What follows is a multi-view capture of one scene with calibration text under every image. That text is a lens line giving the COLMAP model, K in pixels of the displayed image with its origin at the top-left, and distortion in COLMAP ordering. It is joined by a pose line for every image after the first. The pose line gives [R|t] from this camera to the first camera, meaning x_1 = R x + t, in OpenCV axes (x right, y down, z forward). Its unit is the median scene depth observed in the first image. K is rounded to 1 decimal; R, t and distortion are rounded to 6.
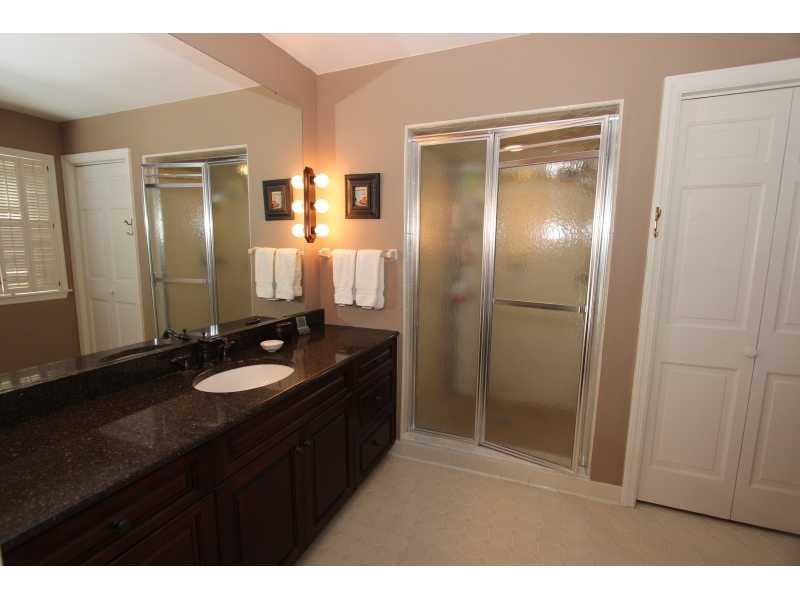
lens RADIAL K [[383.5, 0, 400.6], [0, 383.5, 296.8], [0, 0, 1]] dist [-0.003456, -0.001102]
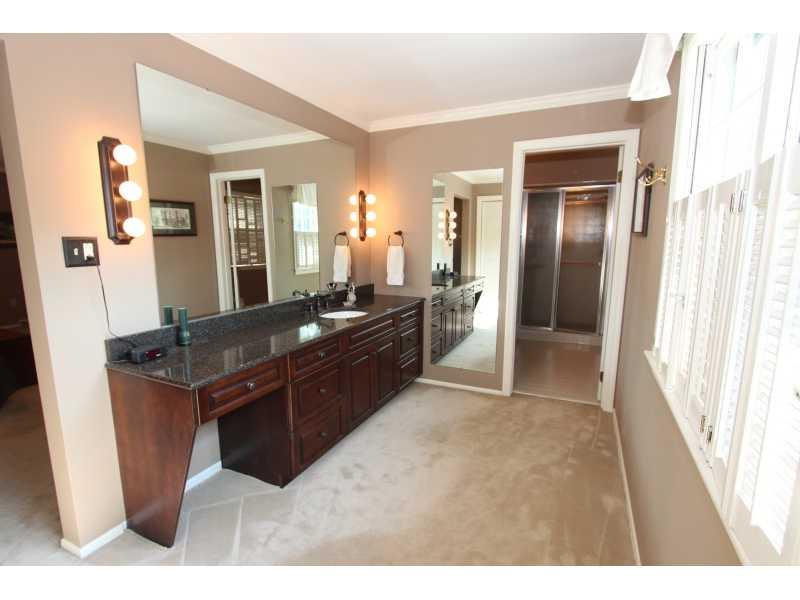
lens RADIAL K [[383.5, 0, 400.0], [0, 383.5, 302.6], [0, 0, 1]] dist [-0.003456, -0.001102]
pose [[0.999762, -0.001845, -0.021740, -0.060430], [0.002231, 0.999841, 0.017709, 0.076683], [0.021704, -0.017754, 0.999607, -0.514101]]
